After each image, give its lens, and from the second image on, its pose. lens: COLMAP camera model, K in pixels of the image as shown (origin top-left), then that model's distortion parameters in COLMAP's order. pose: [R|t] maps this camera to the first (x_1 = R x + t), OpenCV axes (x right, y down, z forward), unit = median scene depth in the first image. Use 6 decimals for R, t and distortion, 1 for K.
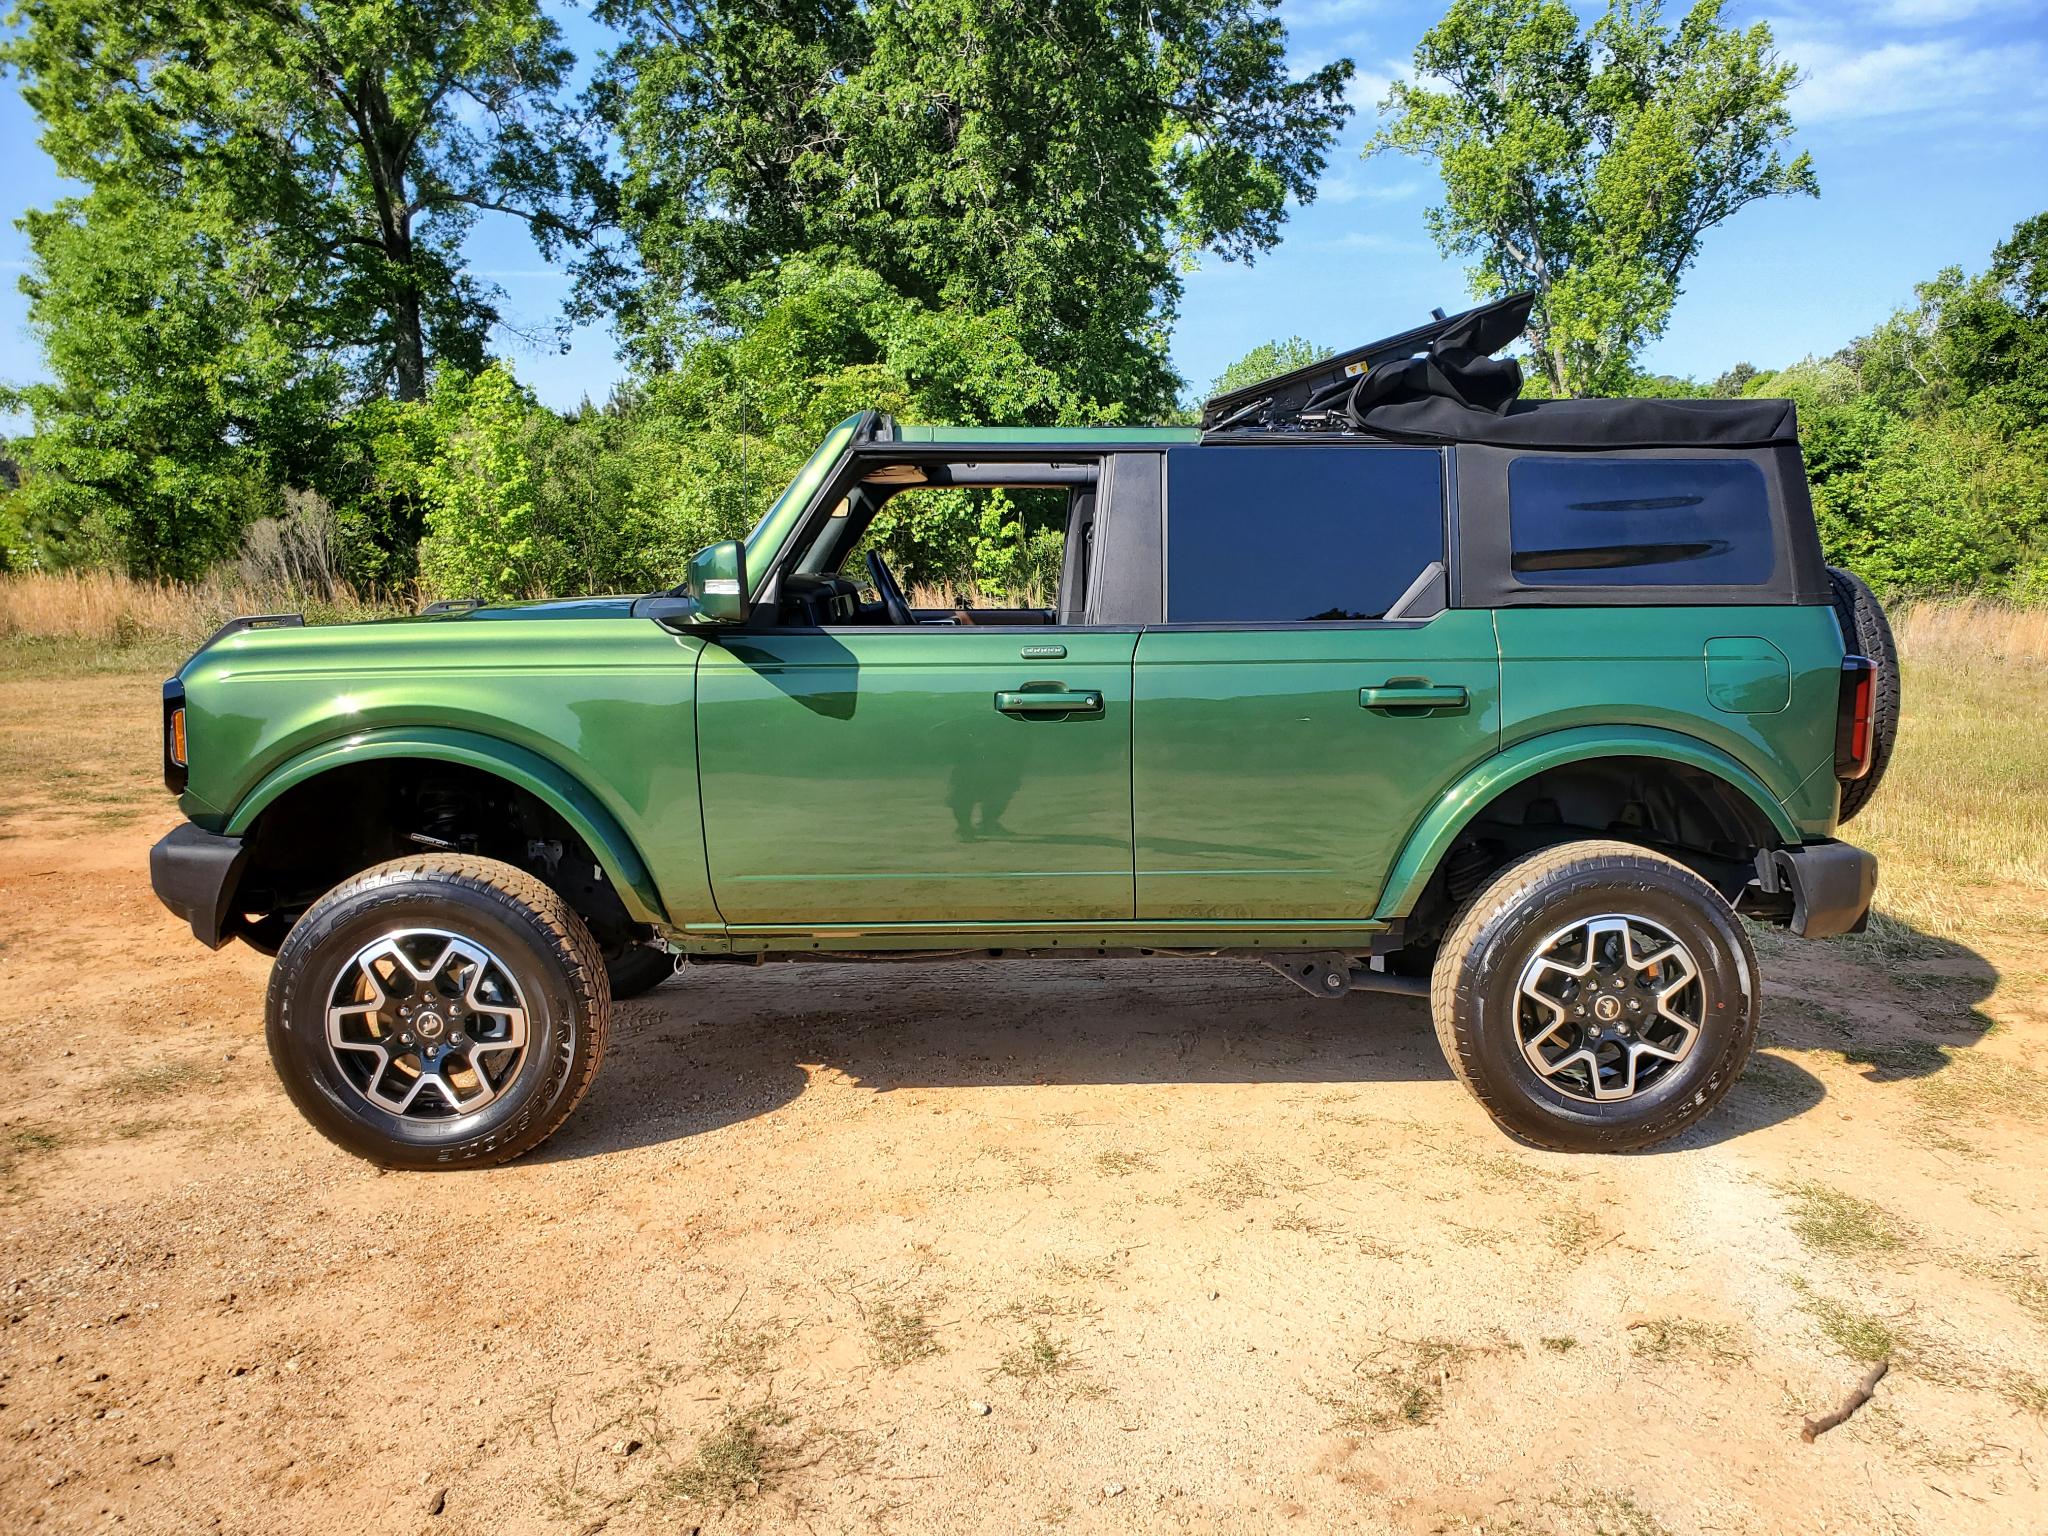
lens RADIAL K [[1627.6, 0, 1050.4], [0, 1627.6, 771.3], [0, 0, 1]] dist [0.002845, 0.014304]
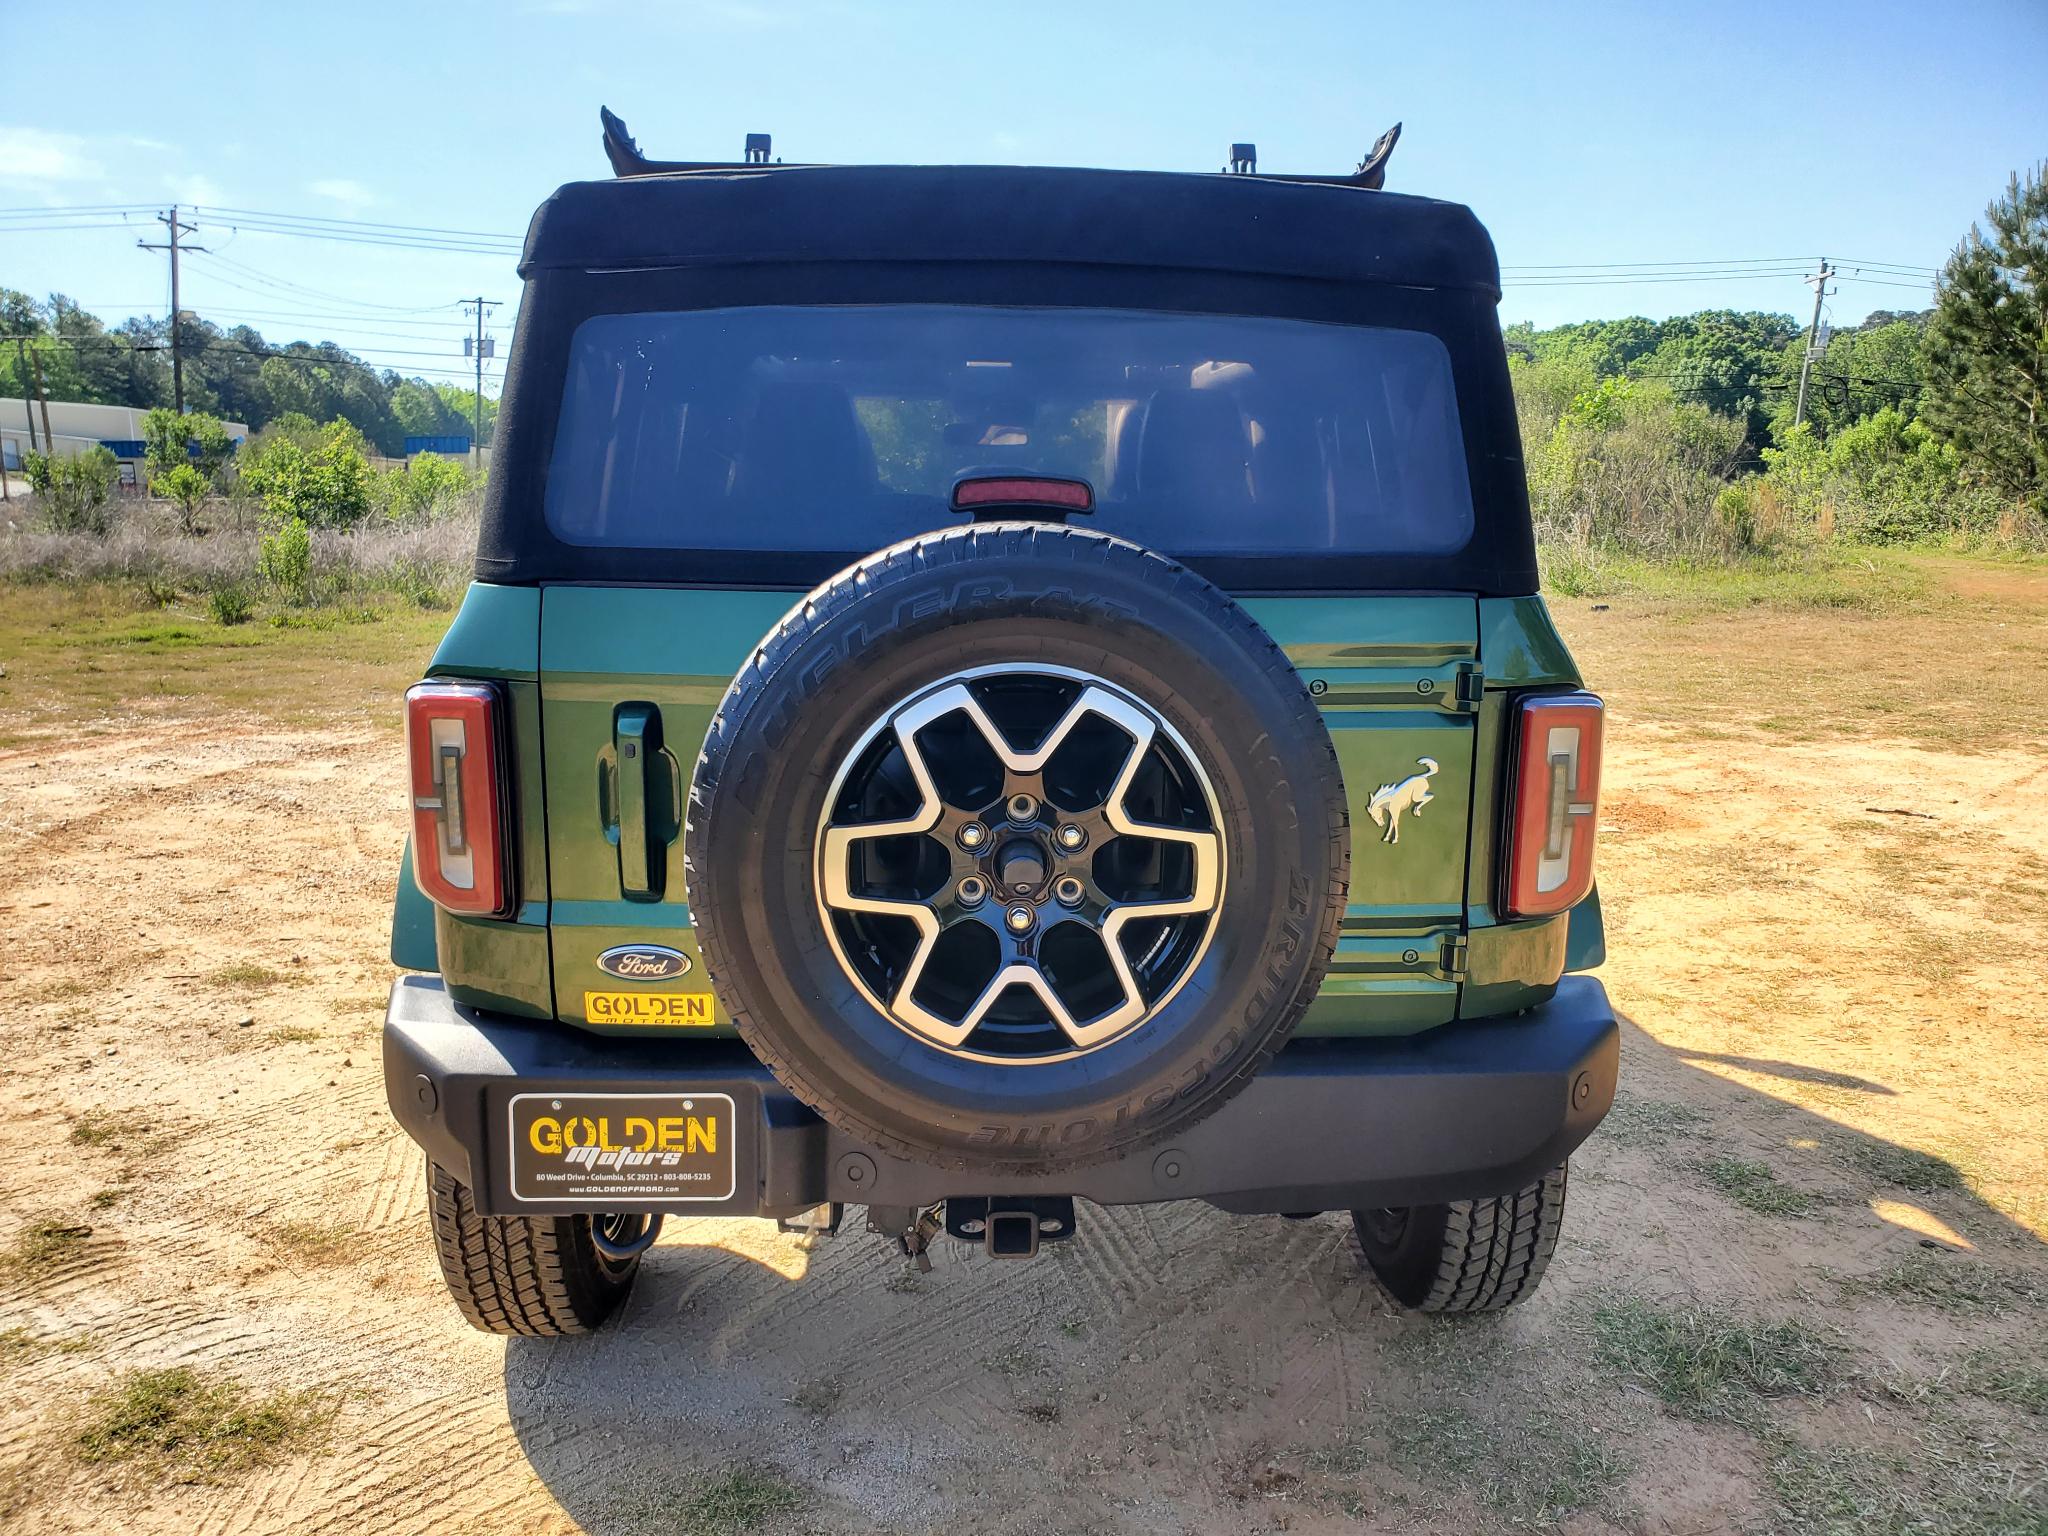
lens RADIAL K [[1588.7, 0, 1020.6], [0, 1588.7, 797.9], [0, 0, 1]] dist [0.006994, 0.012759]
pose [[0.006290, 0.194891, -0.980805, 0.171586], [-0.141690, 0.971102, 0.192054, -0.026365], [0.989891, 0.137762, 0.033722, 0.199419]]
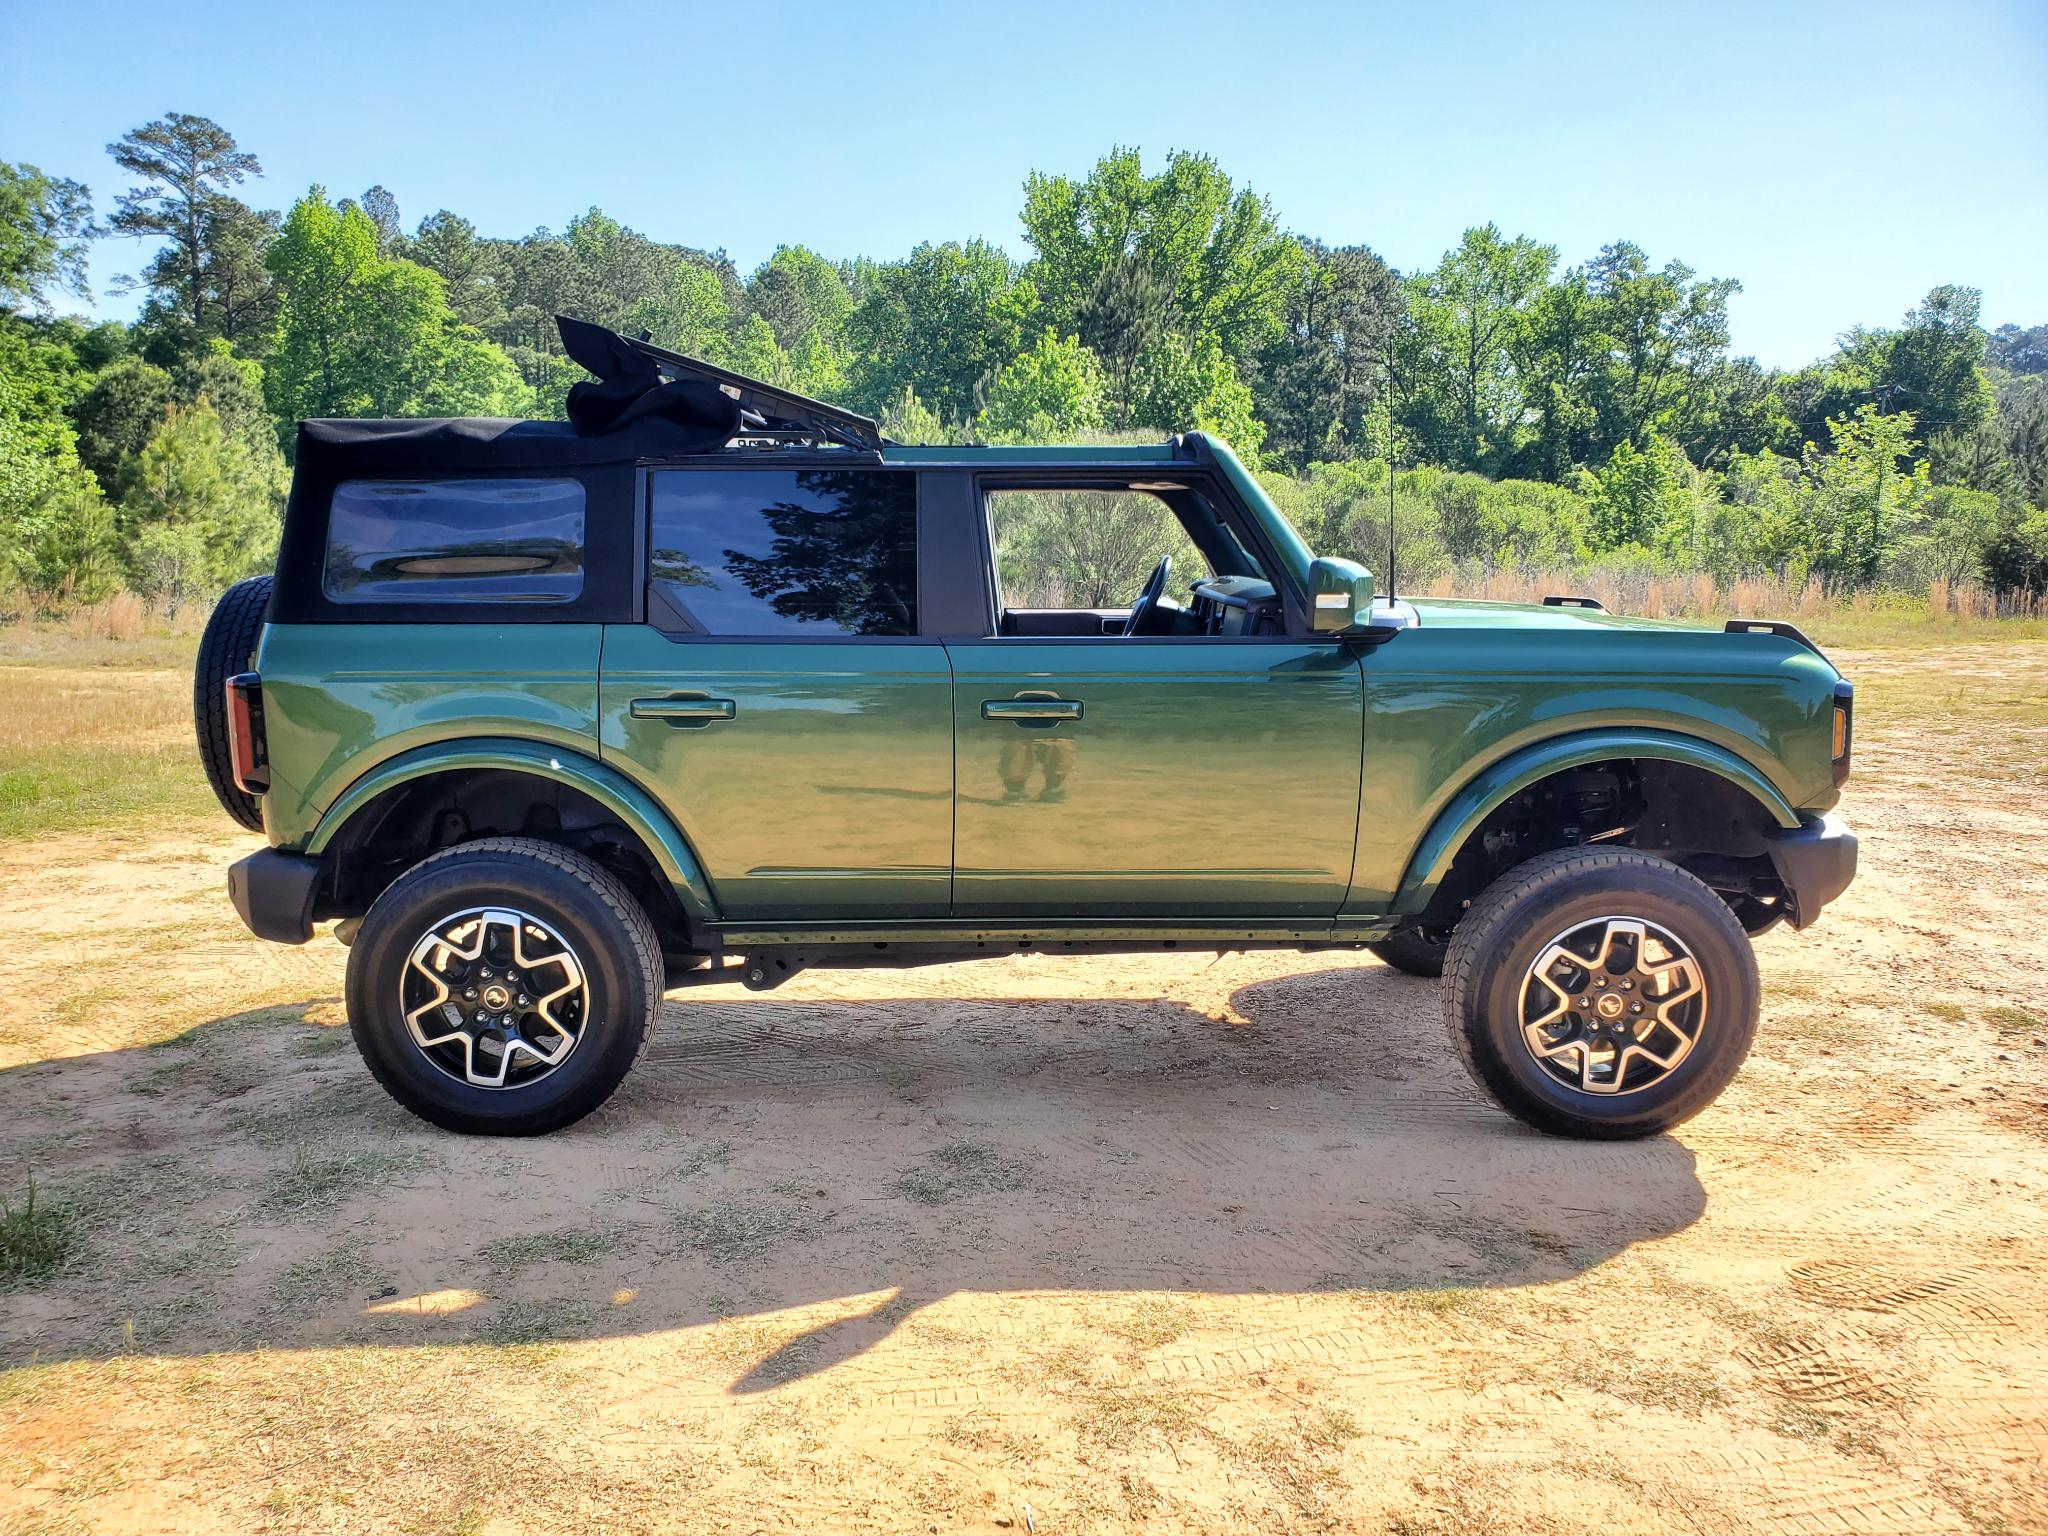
lens RADIAL K [[1585.3, 0, 1023.0], [0, 1585.3, 791.4], [0, 0, 1]] dist [-0.004661, 0.030150]
pose [[-0.999763, 0.000485, 0.021749, -0.004302], [0.006778, 0.956937, 0.290218, -0.056362], [-0.020672, 0.290297, -0.956713, 0.396826]]
